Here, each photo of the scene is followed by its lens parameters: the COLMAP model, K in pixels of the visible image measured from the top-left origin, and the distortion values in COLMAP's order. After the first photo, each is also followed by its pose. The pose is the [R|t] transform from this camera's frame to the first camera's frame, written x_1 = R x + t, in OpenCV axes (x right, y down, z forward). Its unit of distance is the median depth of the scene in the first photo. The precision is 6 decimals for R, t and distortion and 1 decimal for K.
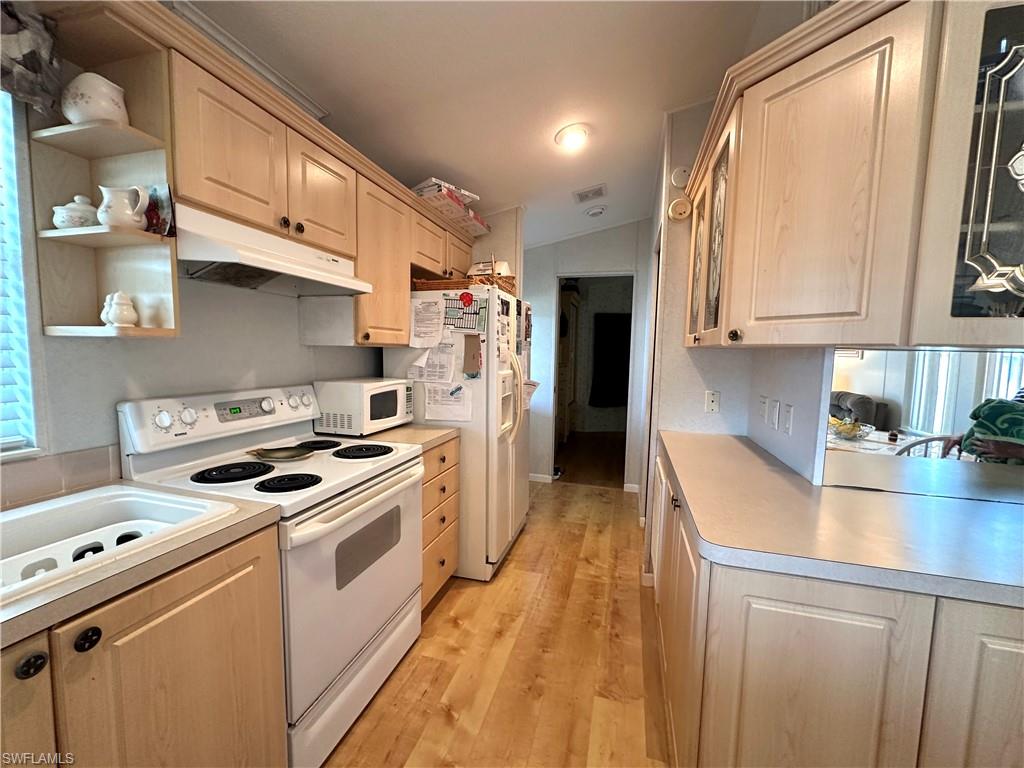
lens RADIAL K [[410.8, 0, 511.6], [0, 410.8, 387.0], [0, 0, 1]] dist [-0.005361, 0.001363]
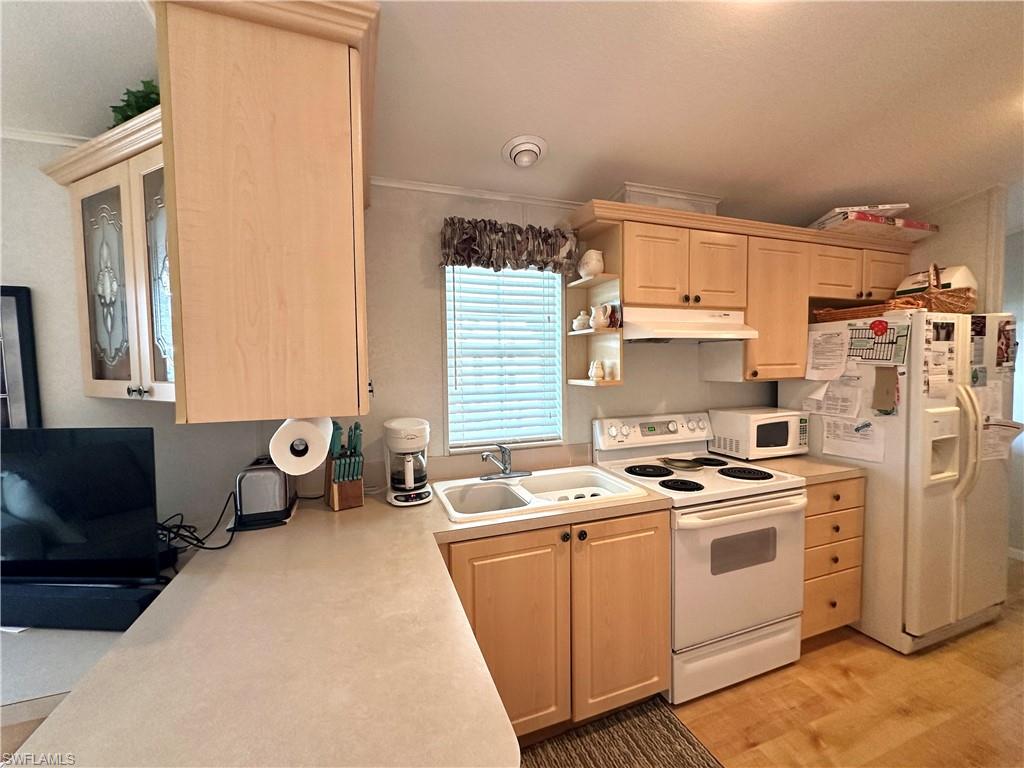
lens RADIAL K [[410.8, 0, 507.6], [0, 410.8, 382.4], [0, 0, 1]] dist [-0.005361, 0.001363]
pose [[0.579330, 0.008157, -0.815052, 0.201183], [-0.041865, 0.998928, -0.019760, -0.052876], [0.814017, 0.045570, 0.579050, -0.249559]]
